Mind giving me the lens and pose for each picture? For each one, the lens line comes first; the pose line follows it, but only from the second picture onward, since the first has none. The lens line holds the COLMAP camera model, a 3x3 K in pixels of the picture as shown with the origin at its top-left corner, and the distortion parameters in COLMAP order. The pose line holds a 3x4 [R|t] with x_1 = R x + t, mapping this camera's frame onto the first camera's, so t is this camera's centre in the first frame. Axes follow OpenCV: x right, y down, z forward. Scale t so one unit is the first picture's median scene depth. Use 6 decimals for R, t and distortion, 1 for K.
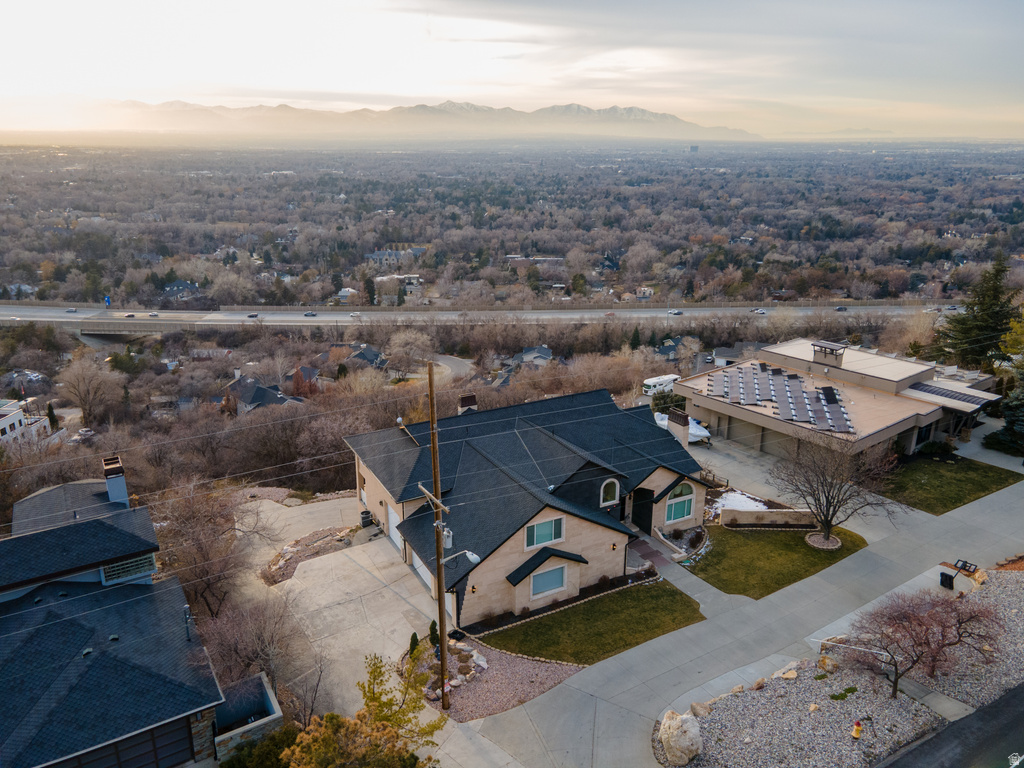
lens RADIAL K [[721.8, 0, 512.0], [0, 721.8, 384.0], [0, 0, 1]] dist [0.040210, 0.001340]
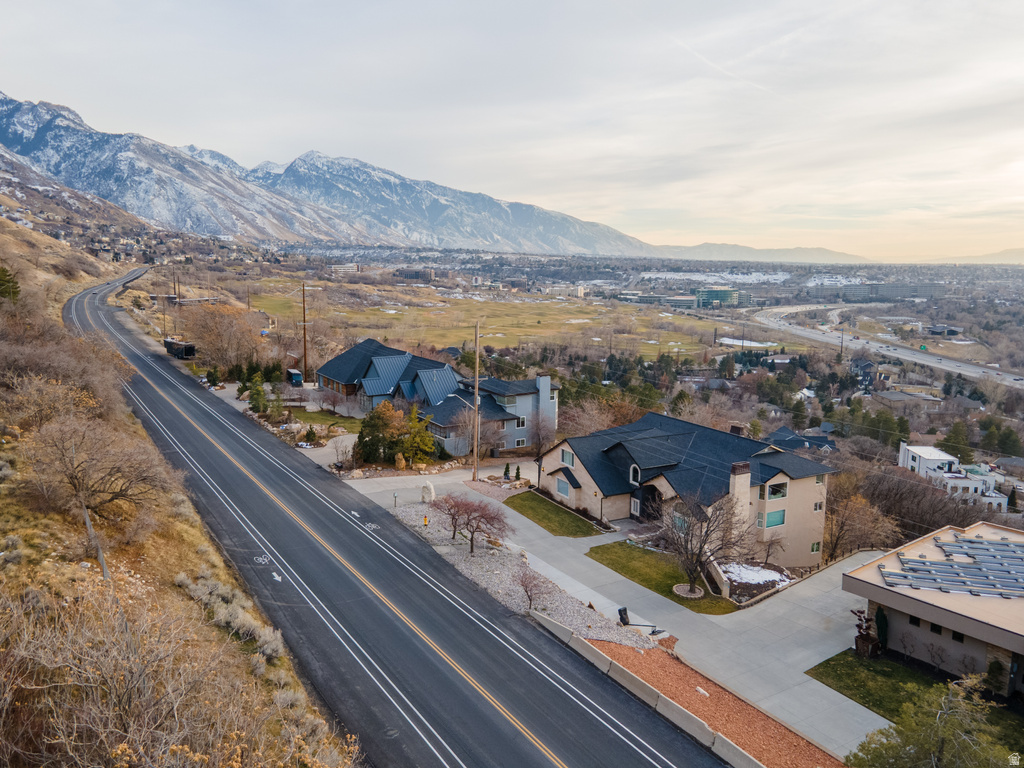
lens RADIAL K [[710.7, 0, 472.9], [0, 710.7, 384.5], [0, 0, 1]] dist [0.001341, 0.000458]
pose [[-0.061126, 0.146491, -0.987322, 1.620189], [-0.300711, 0.940509, 0.158162, -0.149074], [0.951755, 0.306566, -0.013438, 0.726389]]
